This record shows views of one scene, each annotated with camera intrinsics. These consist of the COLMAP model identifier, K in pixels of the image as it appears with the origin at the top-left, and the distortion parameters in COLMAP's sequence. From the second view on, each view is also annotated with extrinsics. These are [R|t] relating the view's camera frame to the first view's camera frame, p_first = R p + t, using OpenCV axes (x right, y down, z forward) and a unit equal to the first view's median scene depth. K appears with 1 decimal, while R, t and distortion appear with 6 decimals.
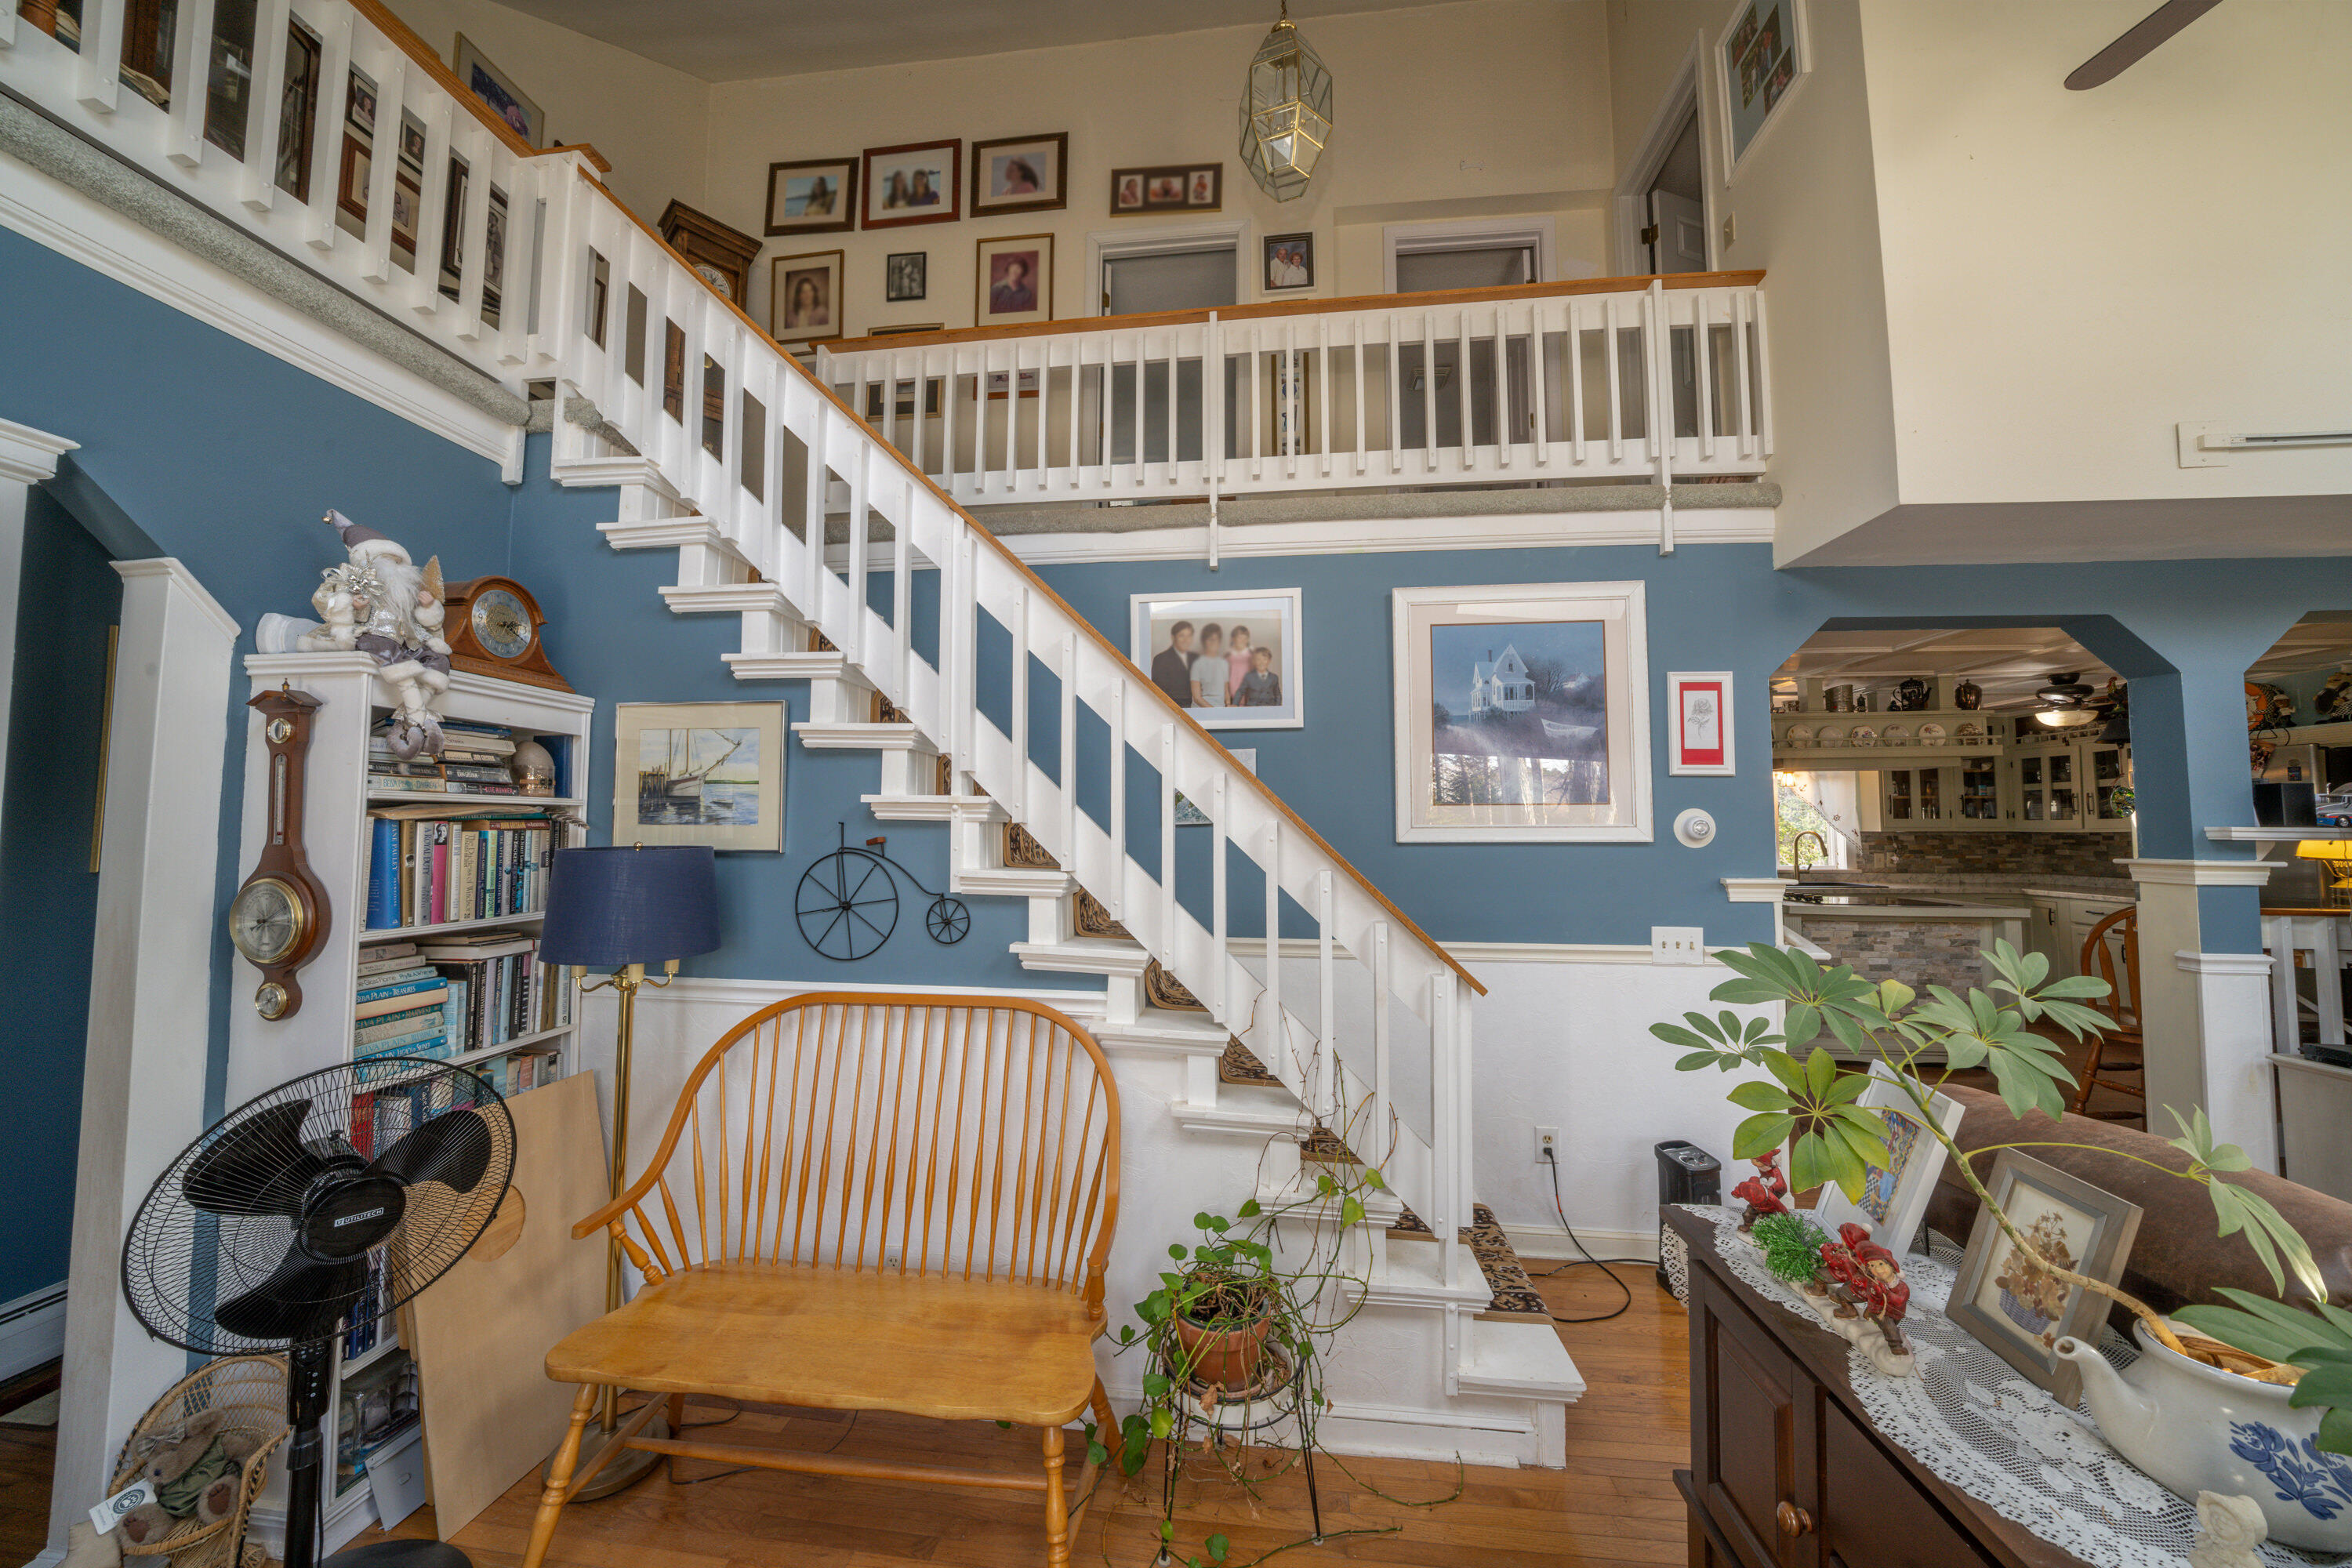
lens RADIAL K [[820.4, 0, 1166.8], [0, 820.4, 778.7], [0, 0, 1]] dist [-0.025168, 0.002888]
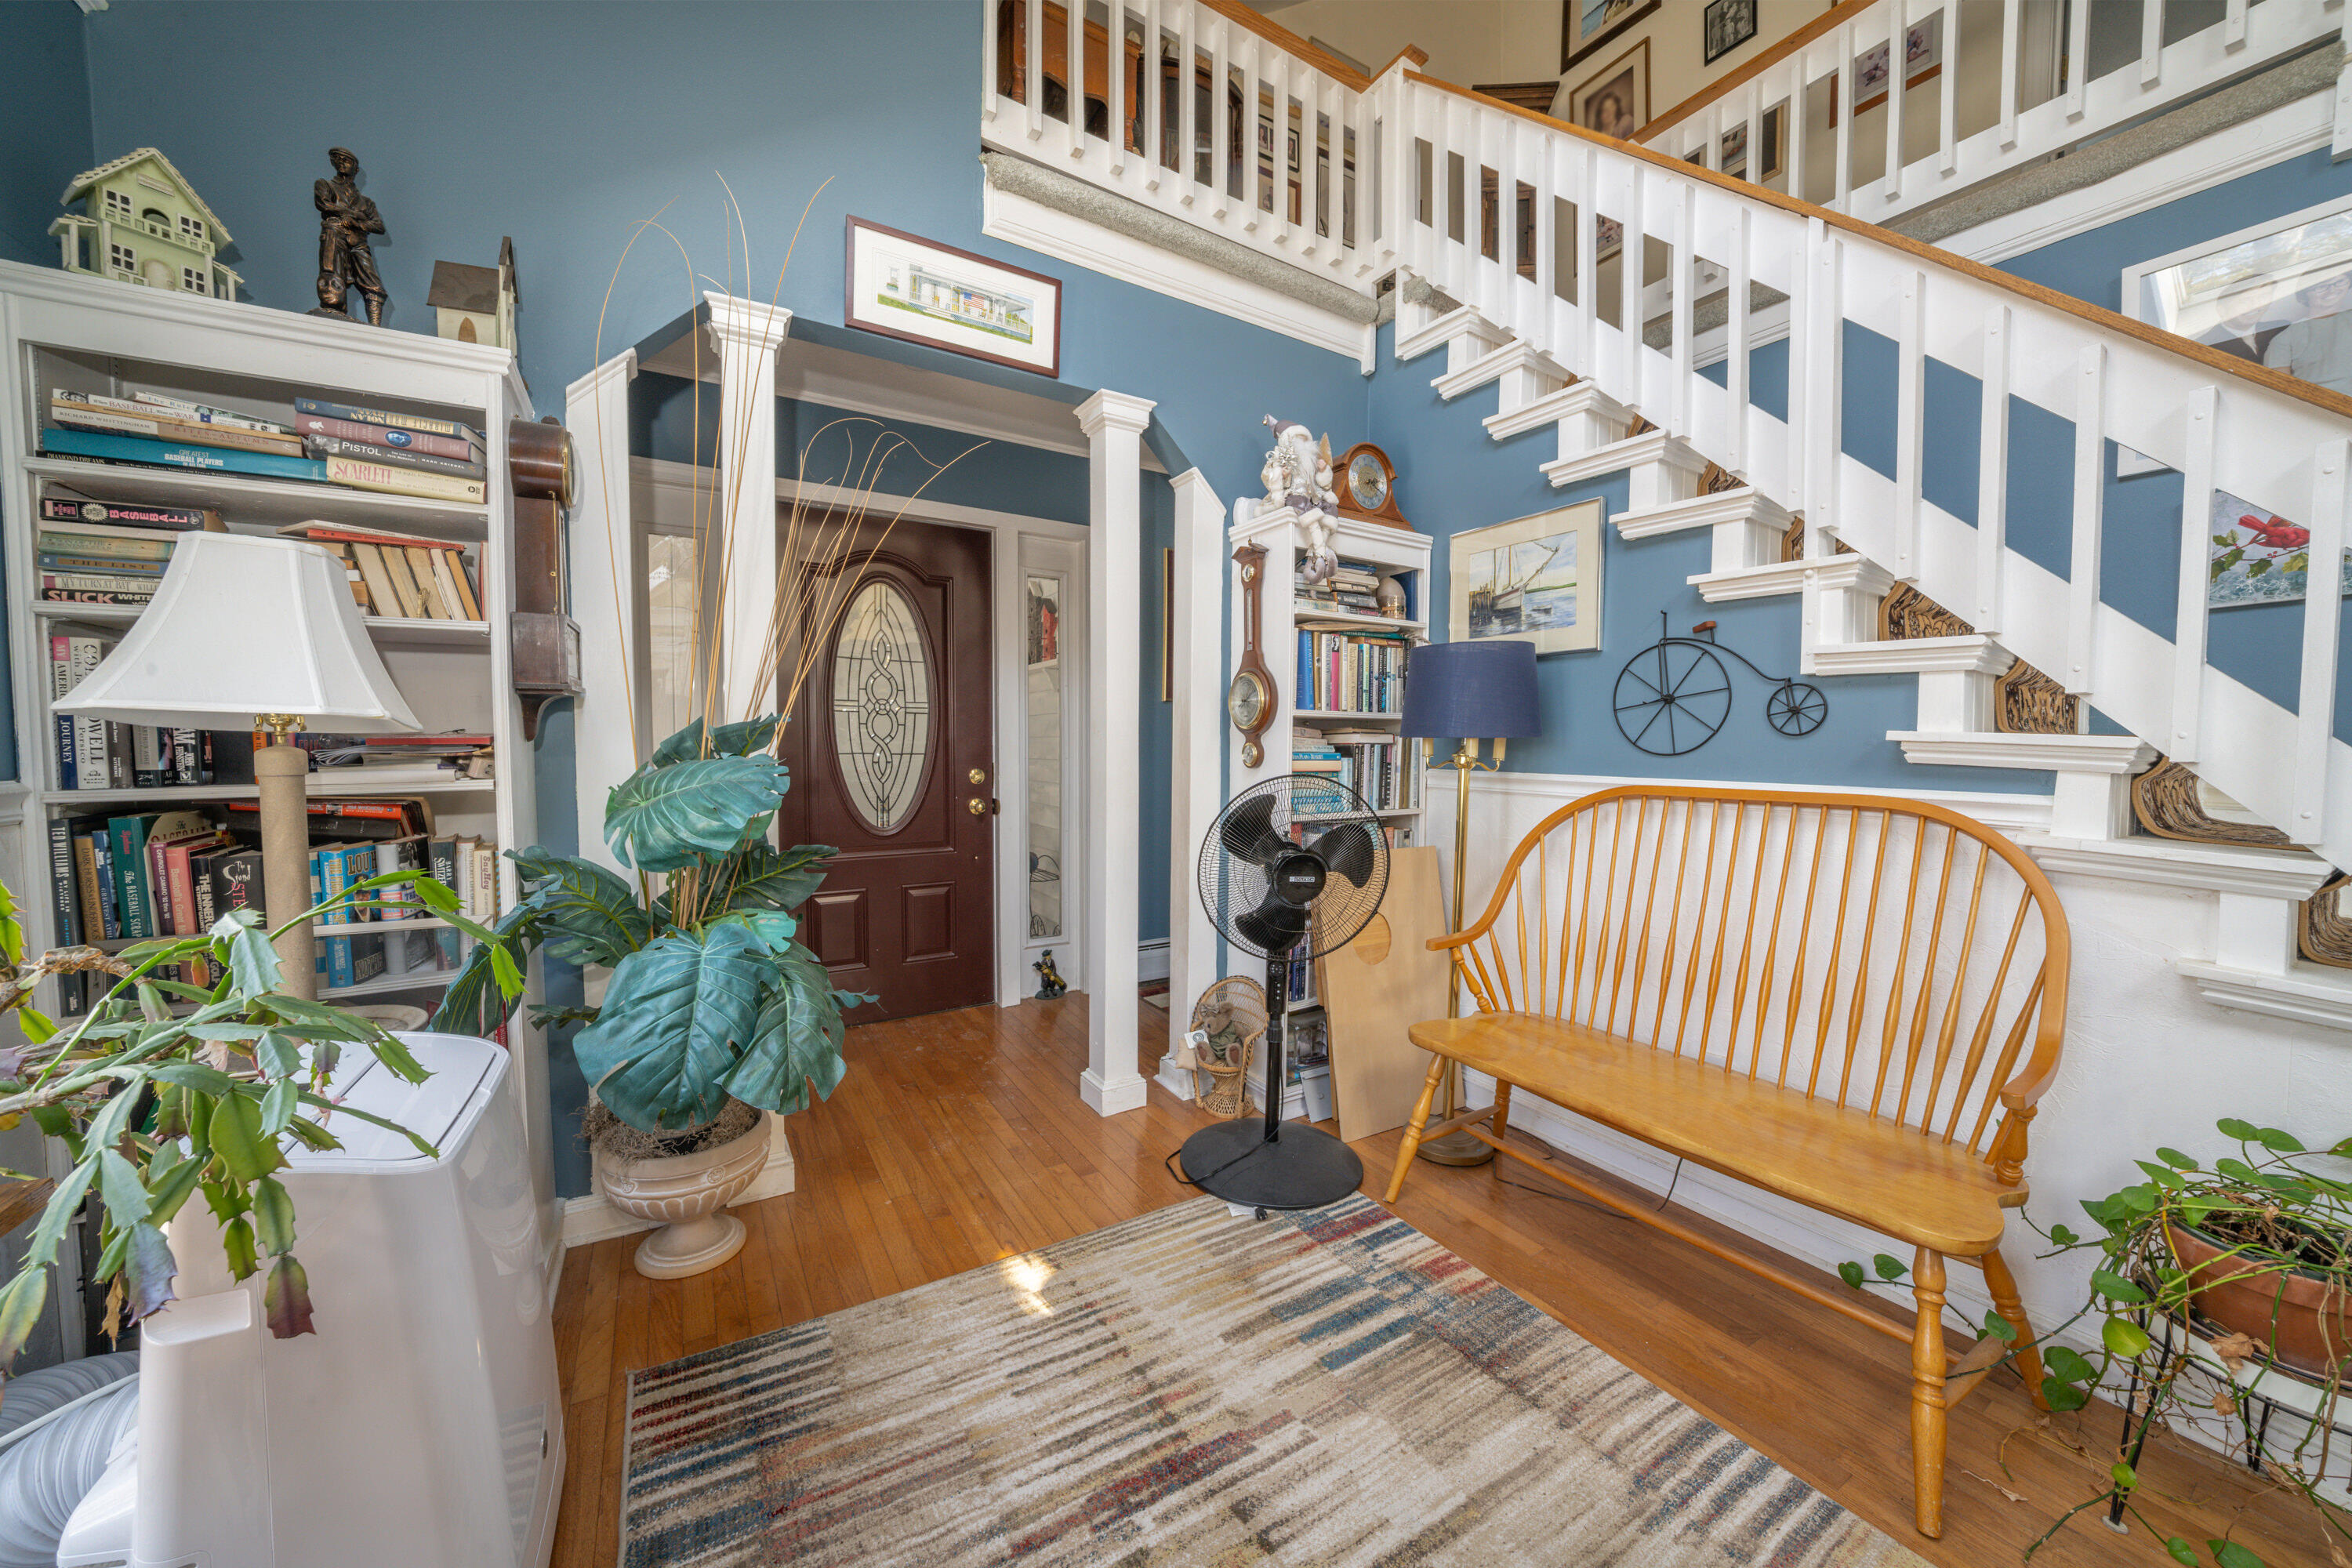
lens RADIAL K [[820.4, 0, 1166.8], [0, 820.4, 780.9], [0, 0, 1]] dist [-0.025168, 0.002888]
pose [[0.615080, 0.041455, -0.787374, 0.000732], [0.040407, 0.995647, 0.083986, 0.148495], [0.787428, -0.083474, 0.610728, -0.056042]]
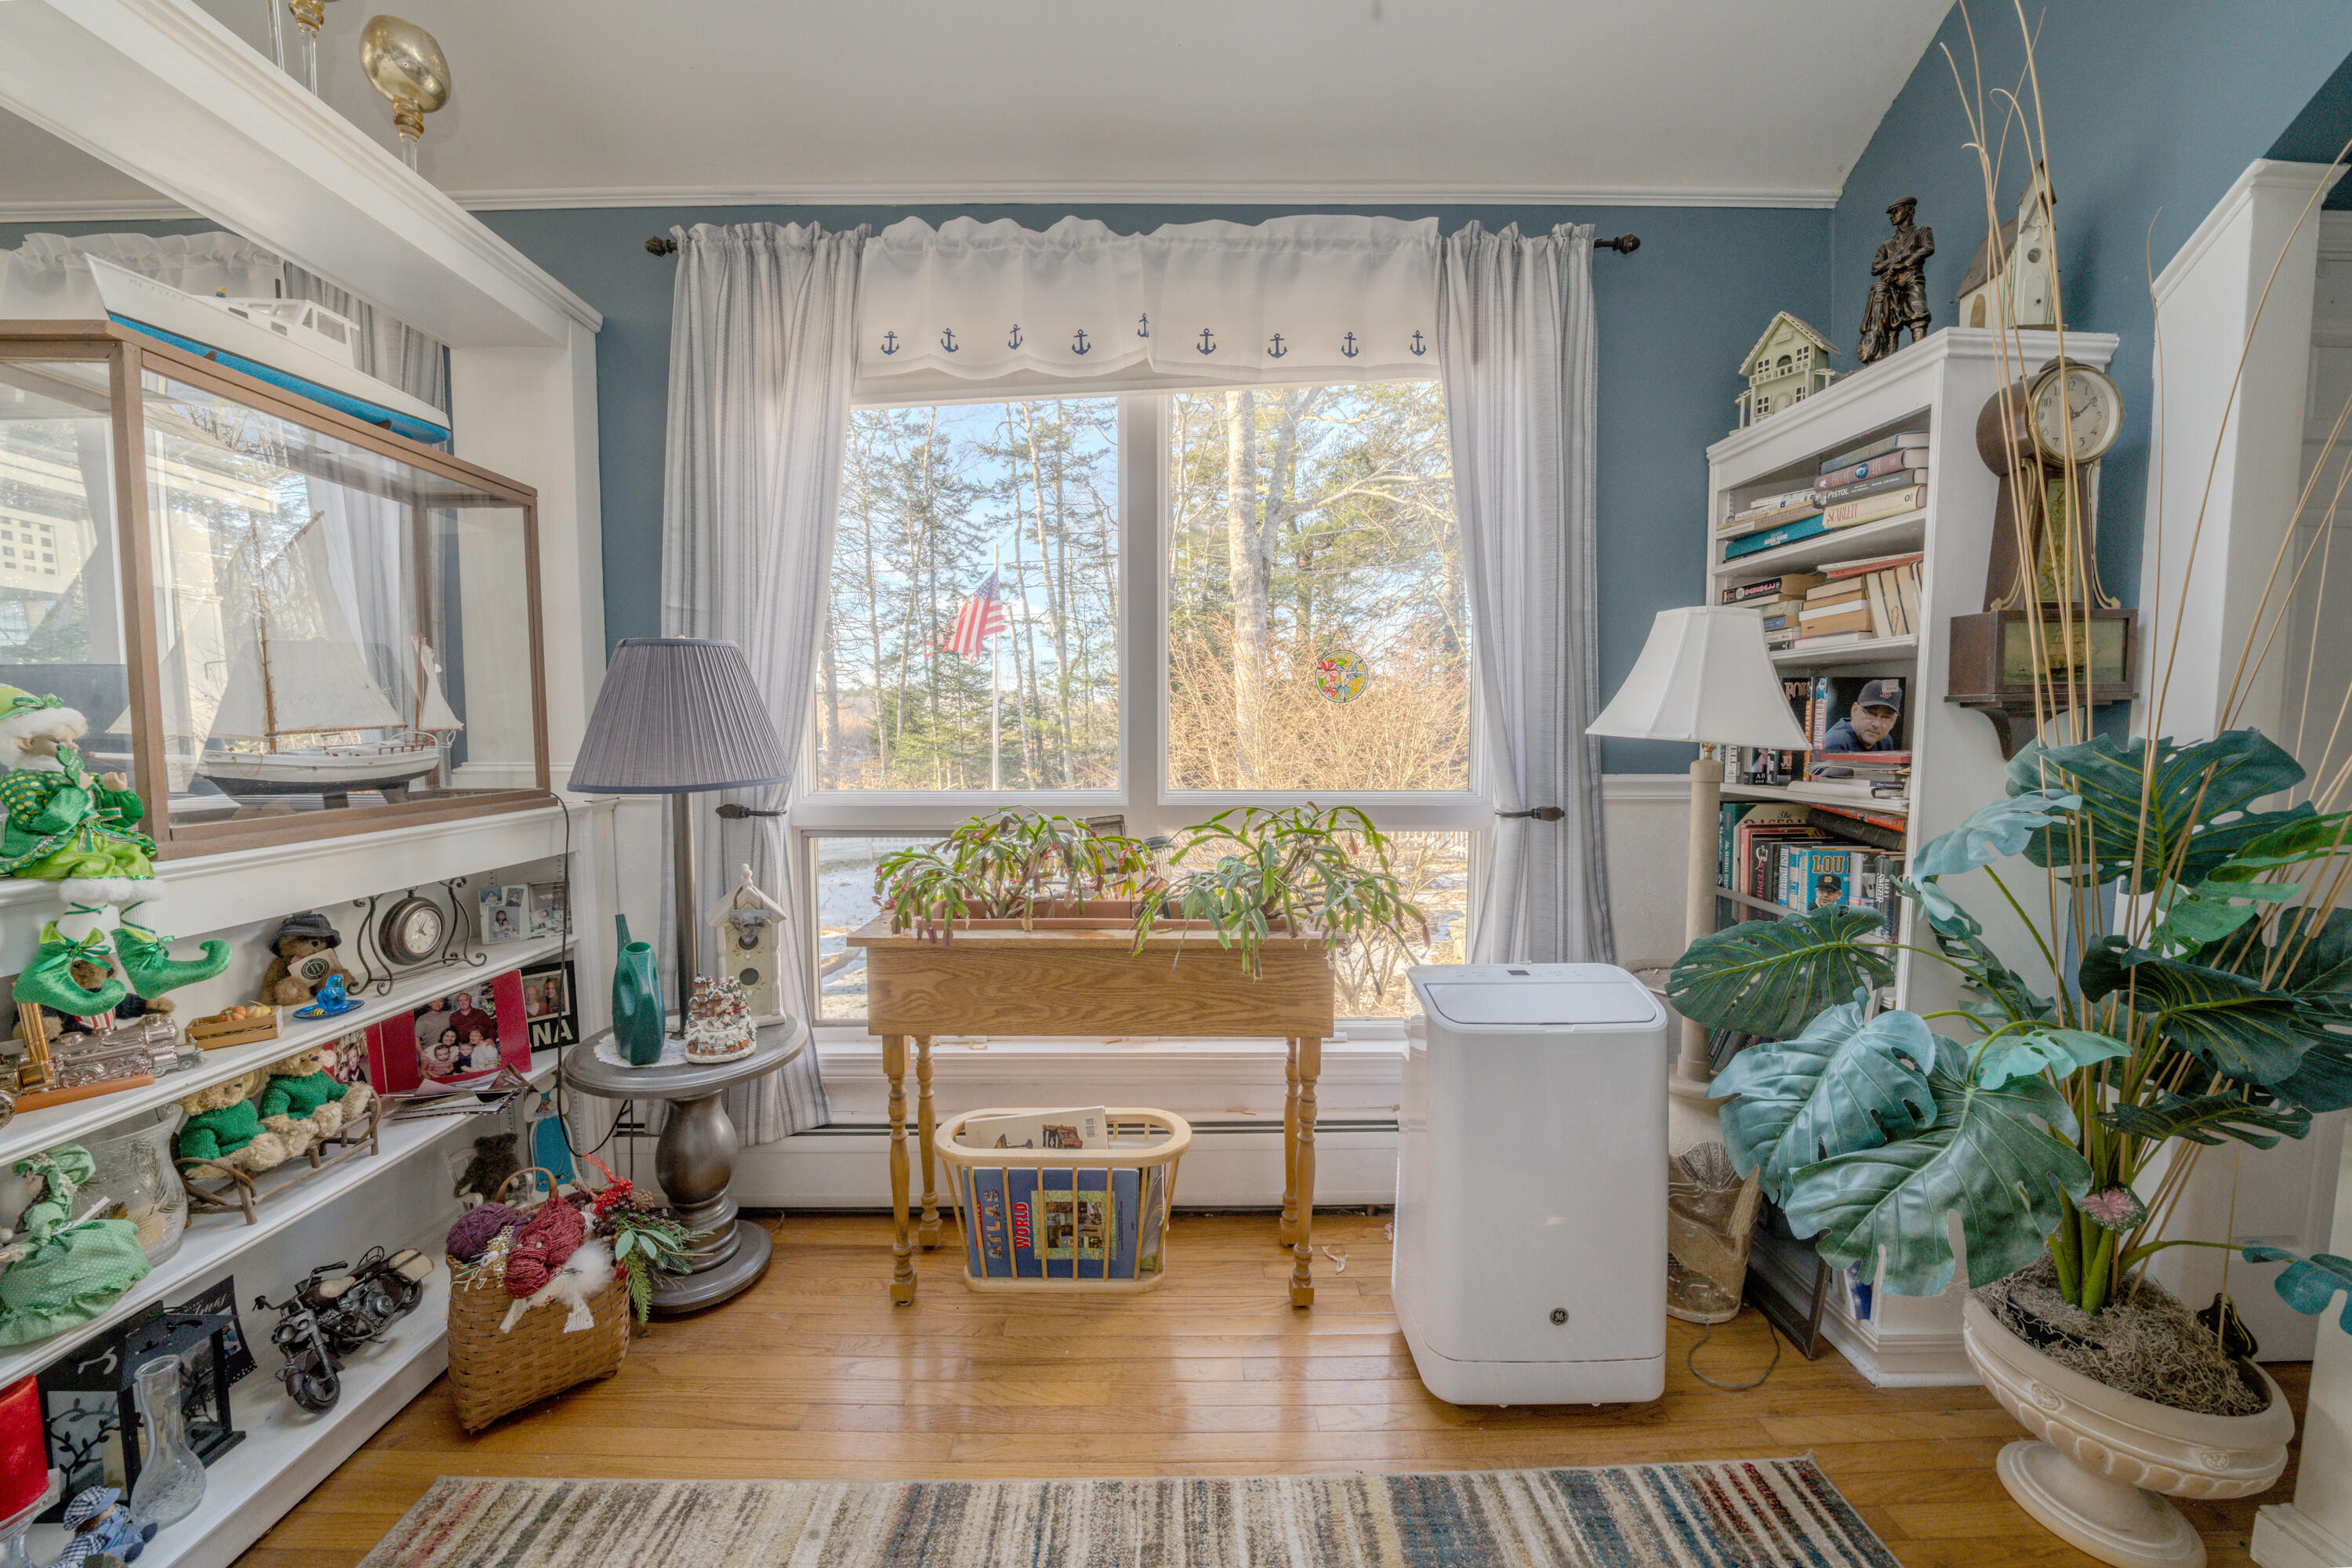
lens RADIAL K [[866.5, 0, 1159.1], [0, 866.5, 780.8], [0, 0, 1]] dist [-0.017390, 0.000413]
pose [[-0.992317, 0.008843, -0.123408, -0.207767], [0.007153, 0.999875, 0.014128, 0.151661], [0.123518, 0.013137, -0.992255, 0.507739]]
